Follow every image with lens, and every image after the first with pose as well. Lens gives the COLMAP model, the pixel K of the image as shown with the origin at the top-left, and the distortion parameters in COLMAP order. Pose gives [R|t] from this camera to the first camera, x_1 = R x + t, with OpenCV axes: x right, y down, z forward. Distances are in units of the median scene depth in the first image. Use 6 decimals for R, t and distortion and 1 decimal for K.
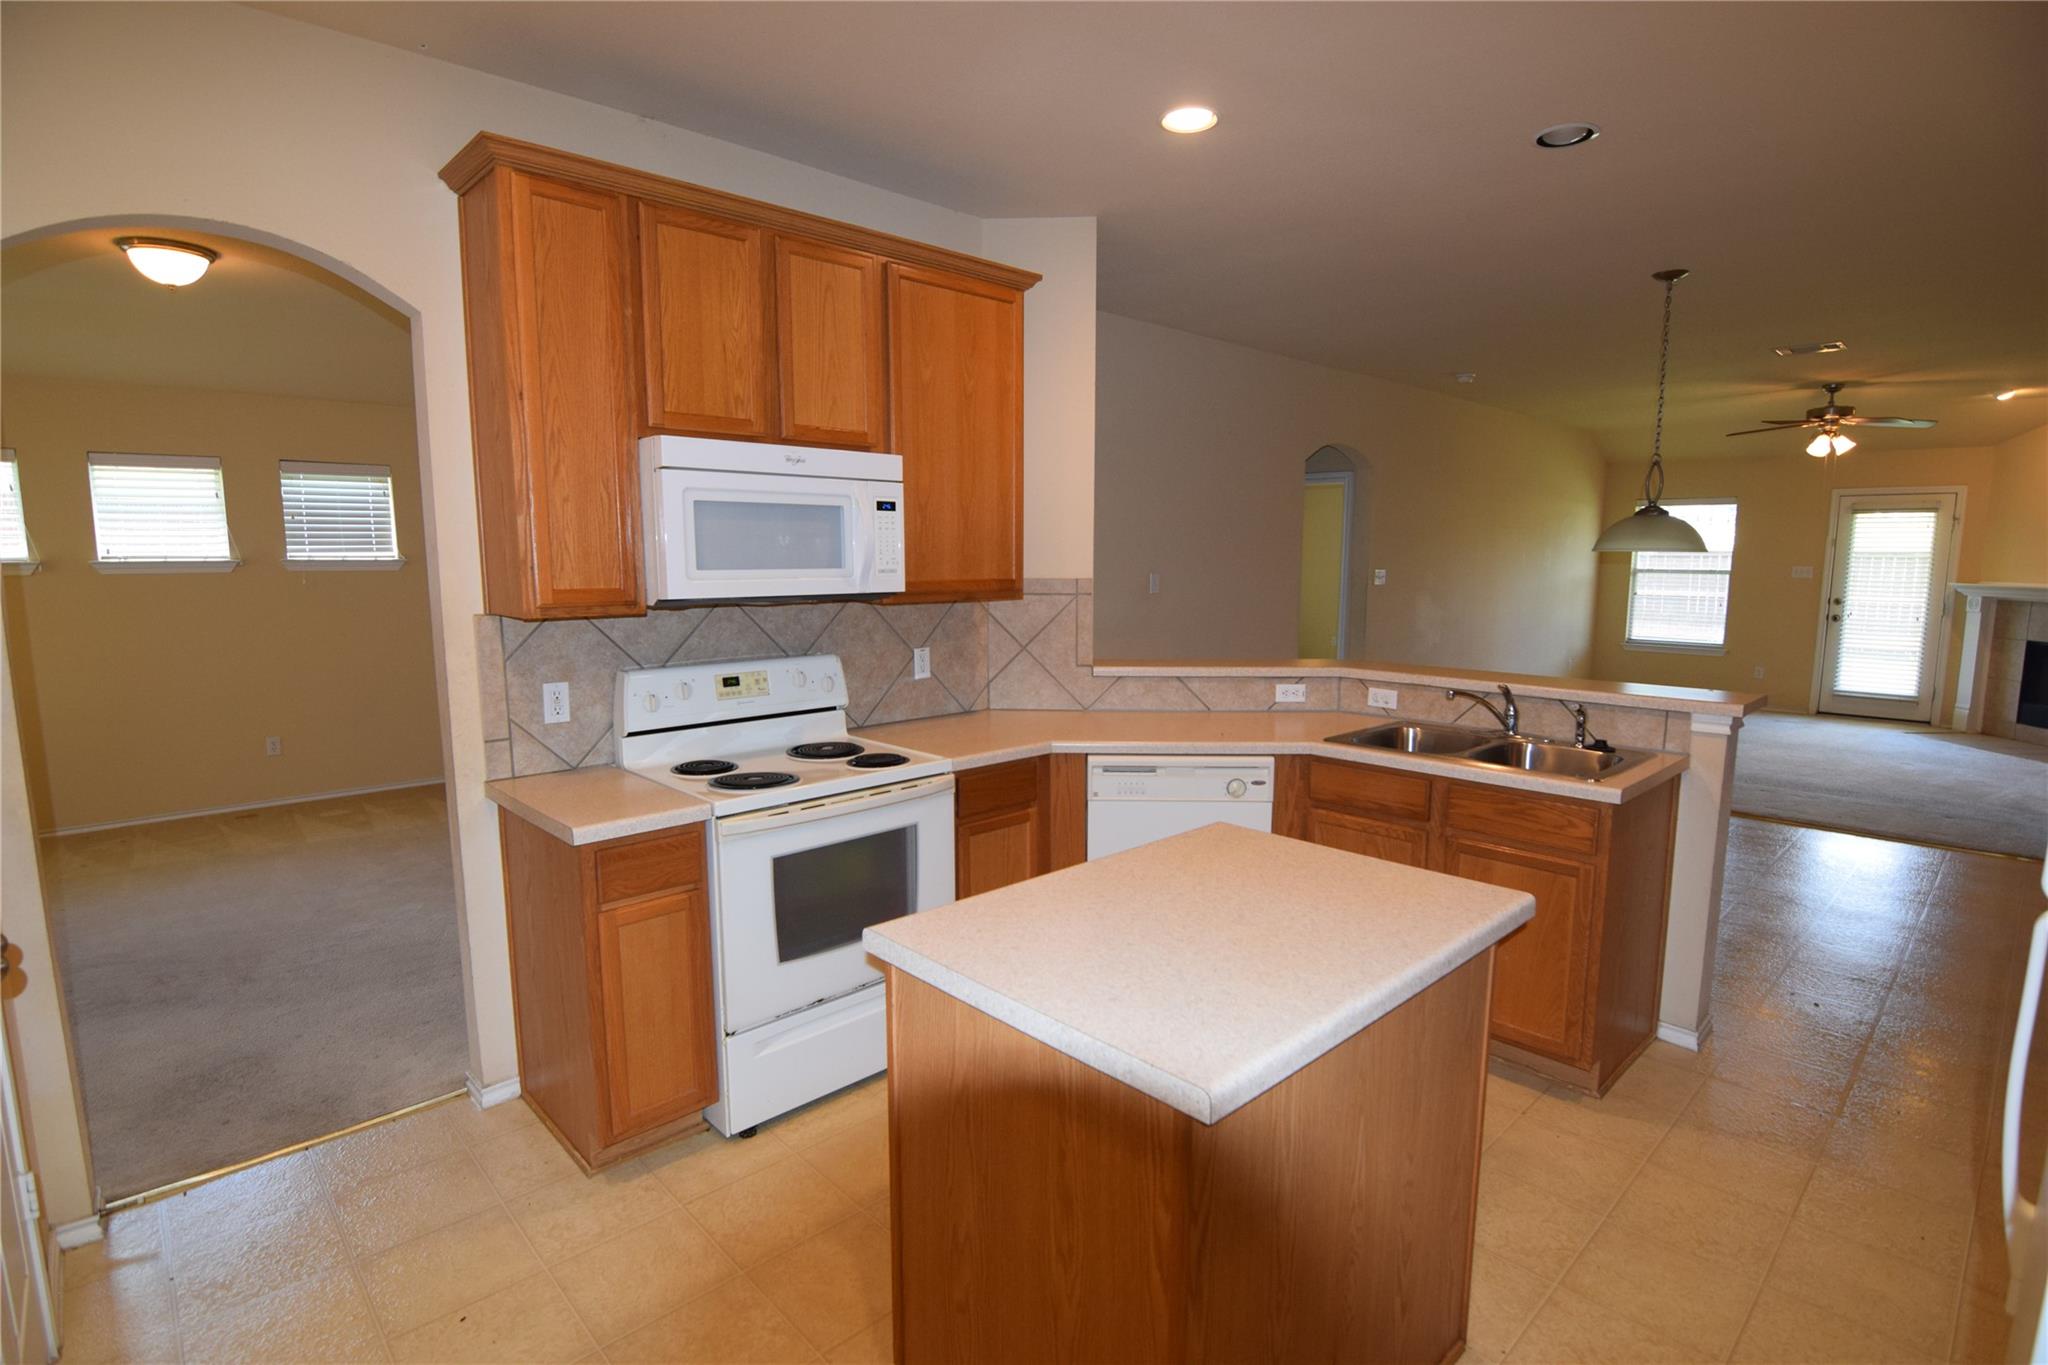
lens RADIAL K [[1006.4, 0, 1014.6], [0, 1006.4, 691.9], [0, 0, 1]] dist [-0.013393, -0.003644]
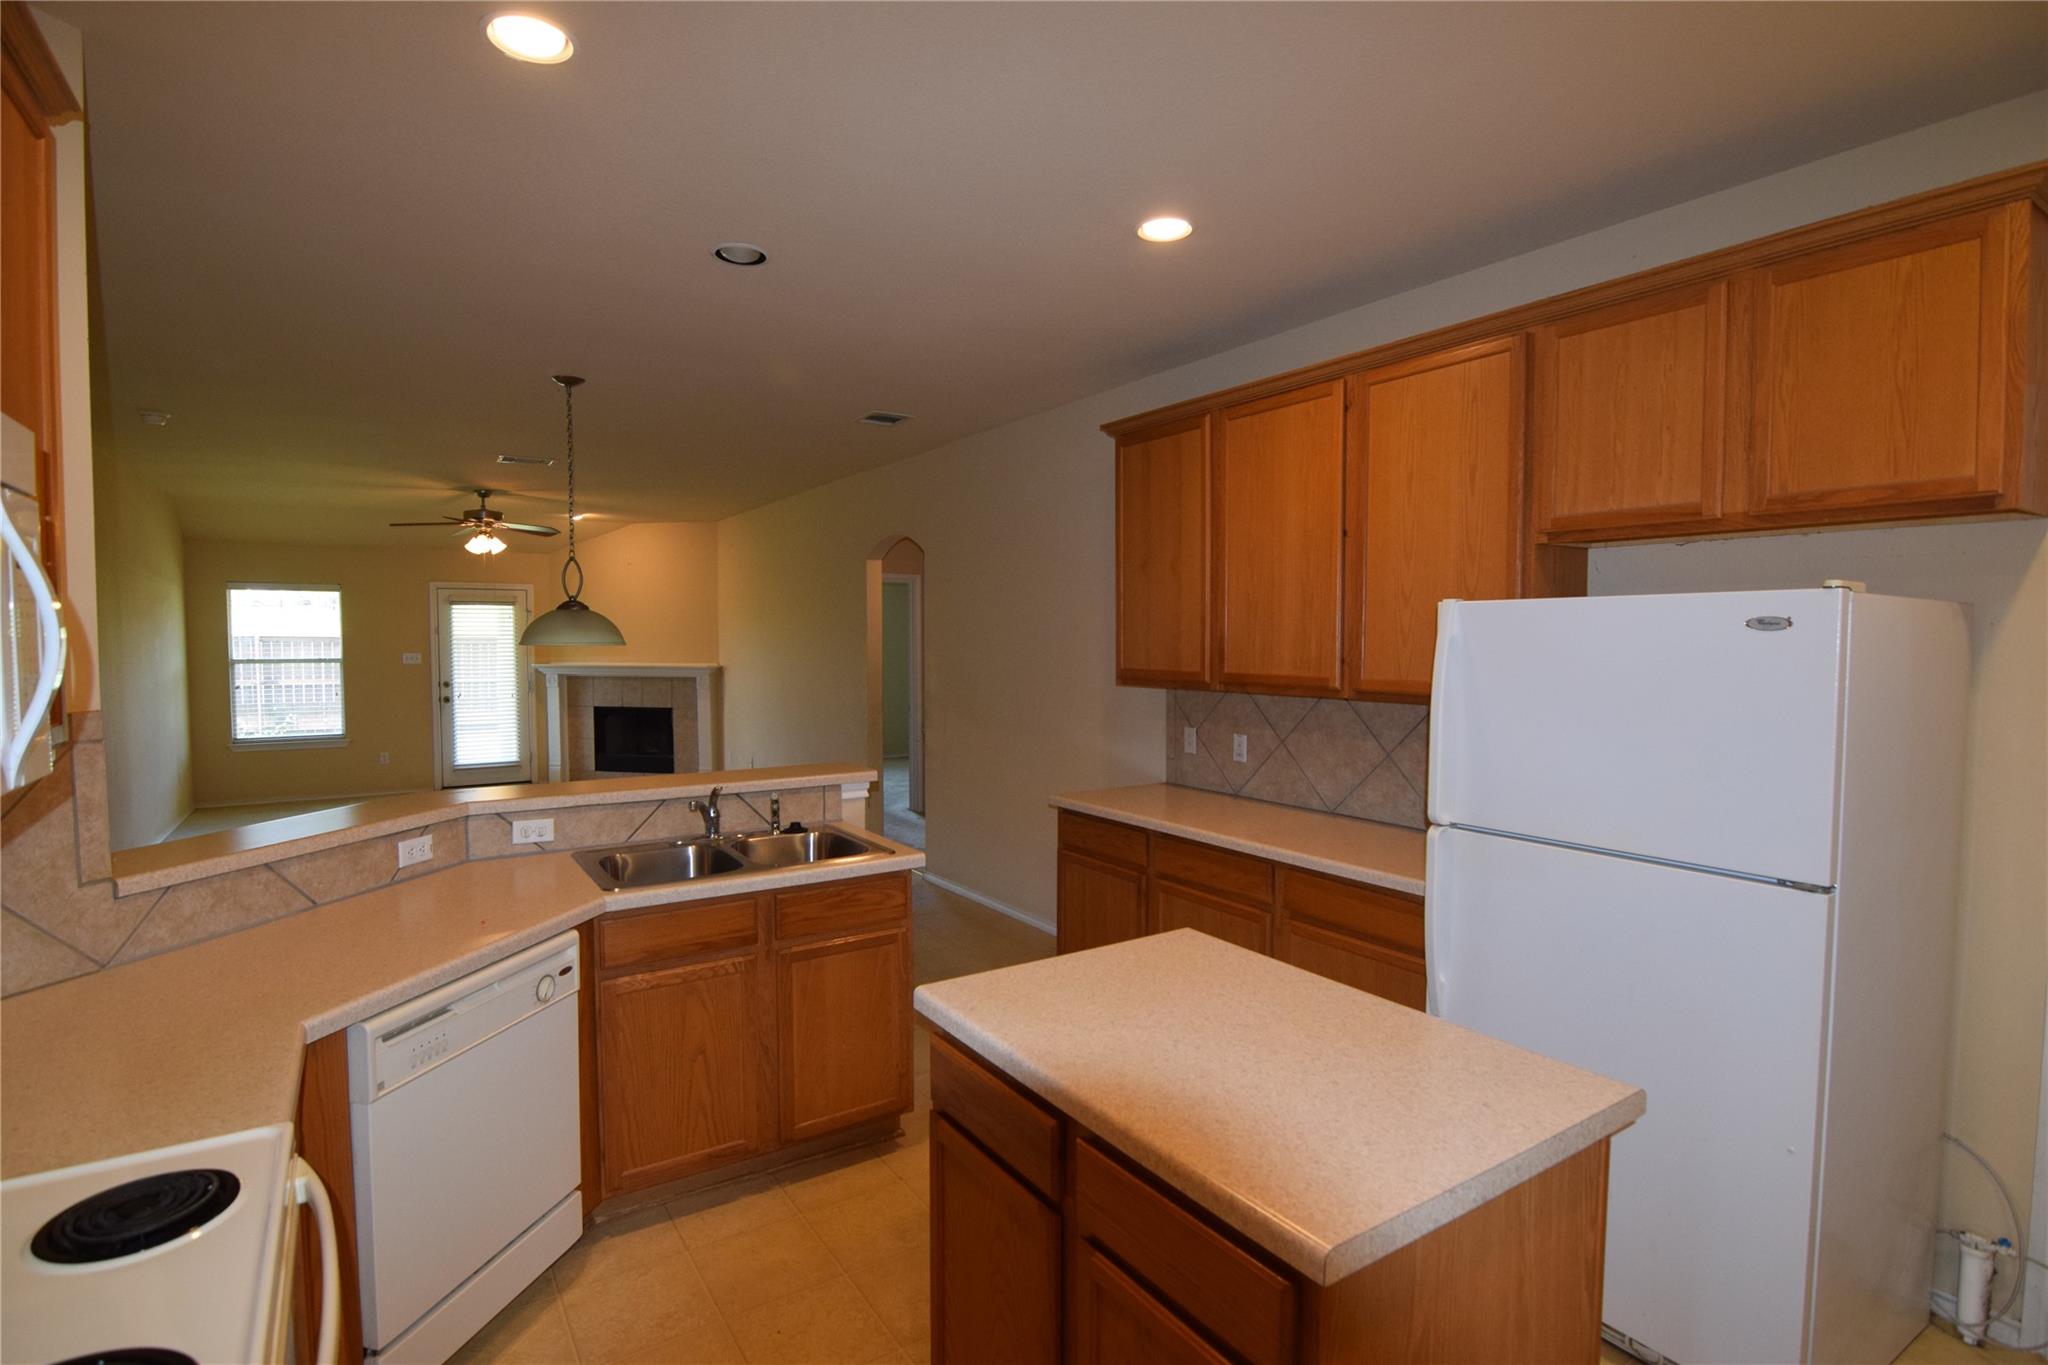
lens RADIAL K [[1006.4, 0, 1034.1], [0, 1006.4, 676.8], [0, 0, 1]] dist [-0.013393, -0.003644]
pose [[0.162049, -0.041104, 0.985926, -0.346025], [0.136127, 0.990511, 0.018921, -0.073998], [-0.977348, 0.131145, 0.166107, 0.437229]]
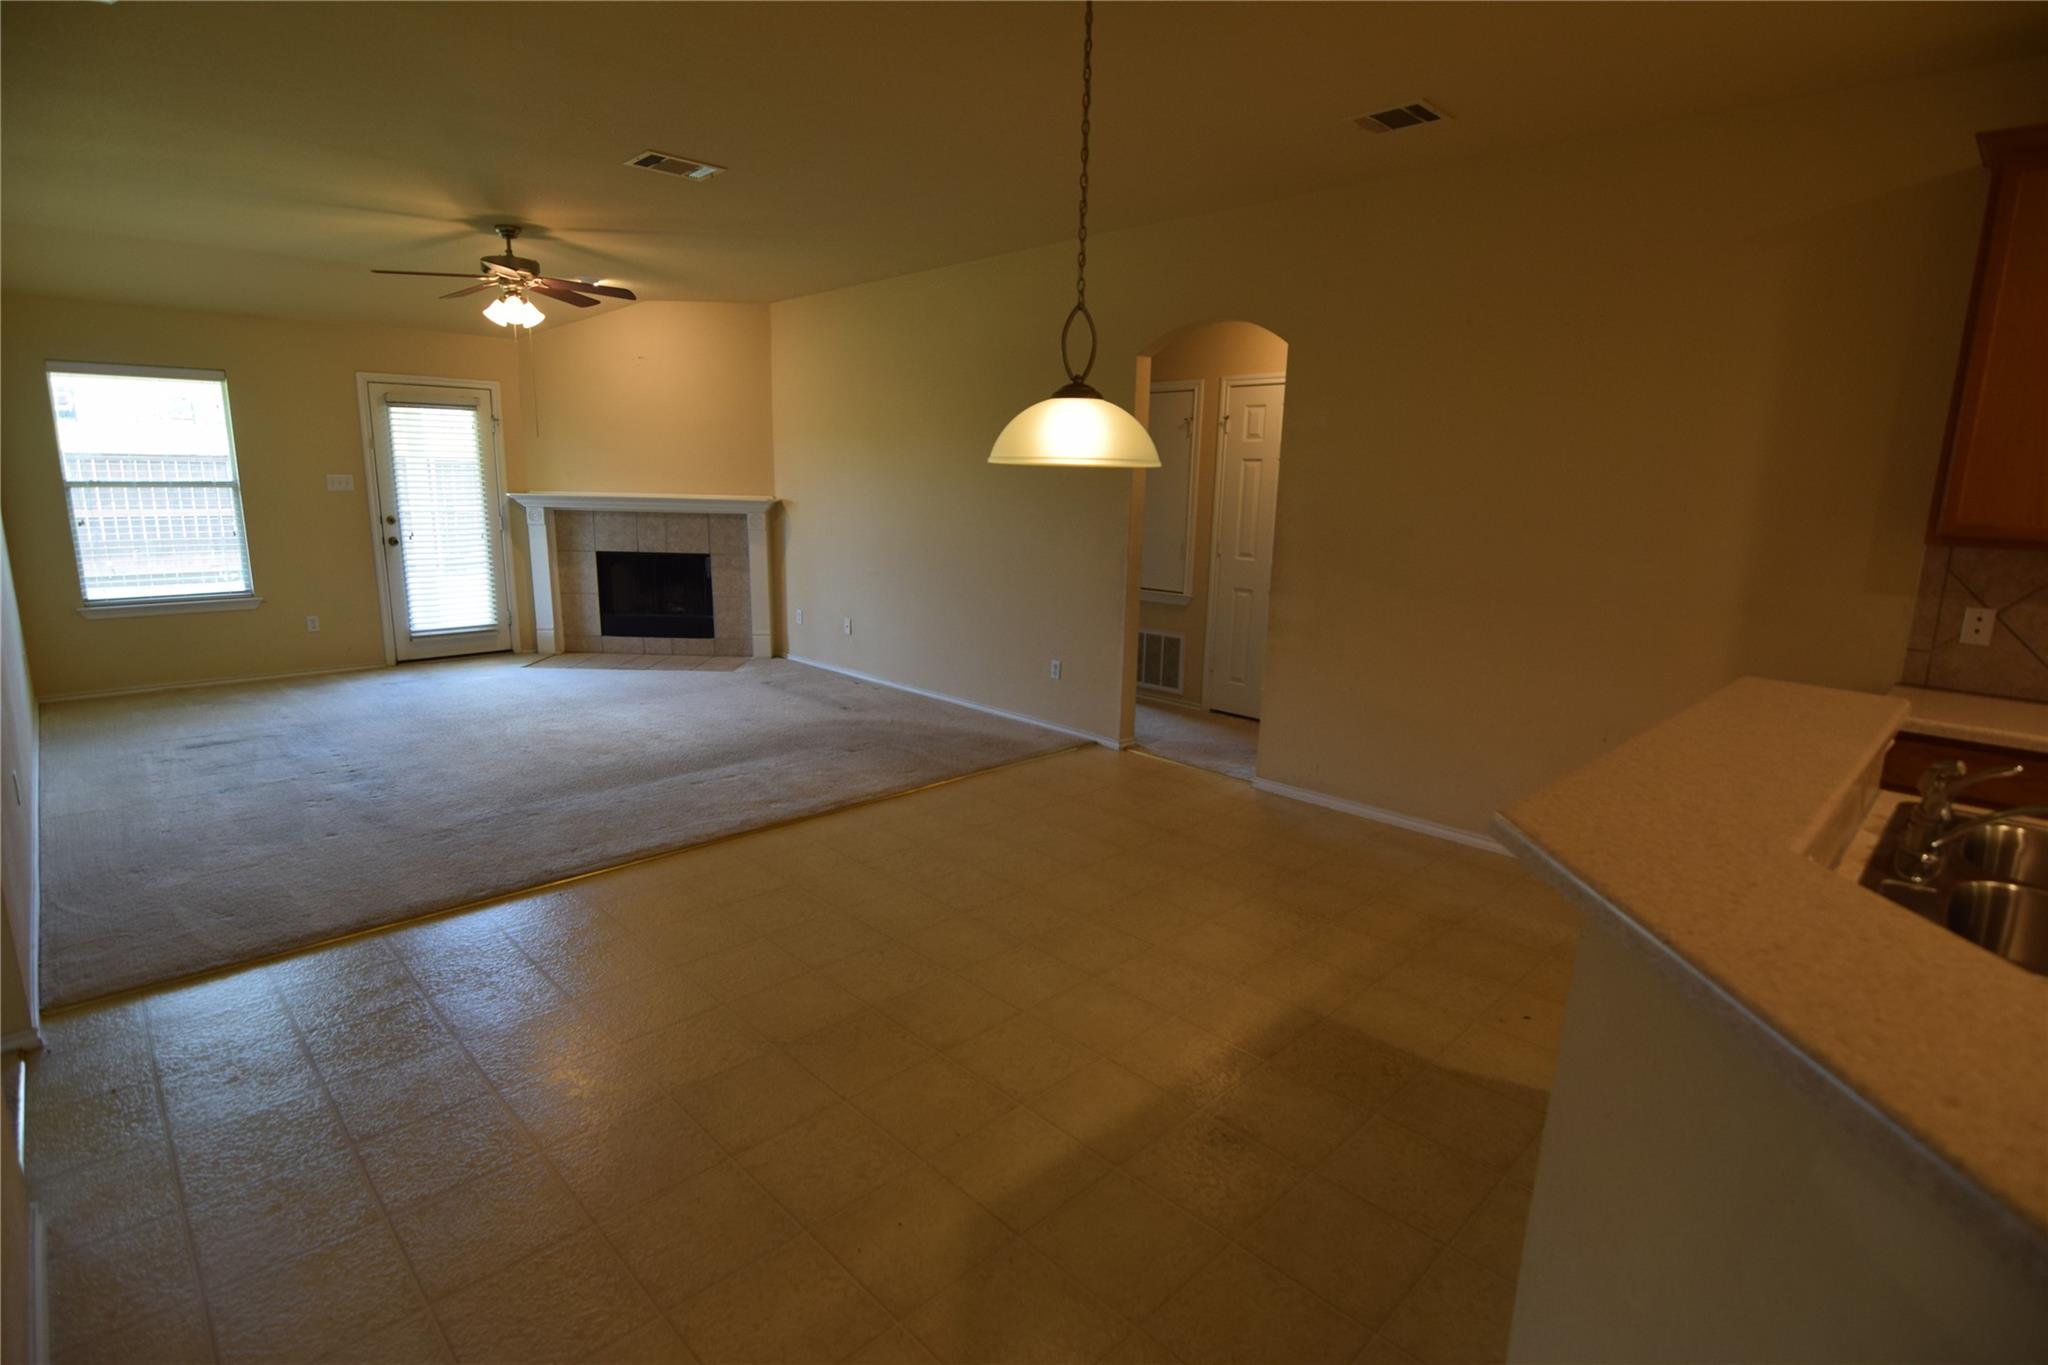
lens RADIAL K [[1006.4, 0, 1017.5], [0, 1006.4, 678.2], [0, 0, 1]] dist [-0.013393, -0.003644]
pose [[-0.023842, -0.200234, 0.979458, 0.041126], [0.117124, 0.972430, 0.201648, -0.163772], [-0.992831, 0.119526, 0.000267, 1.216885]]
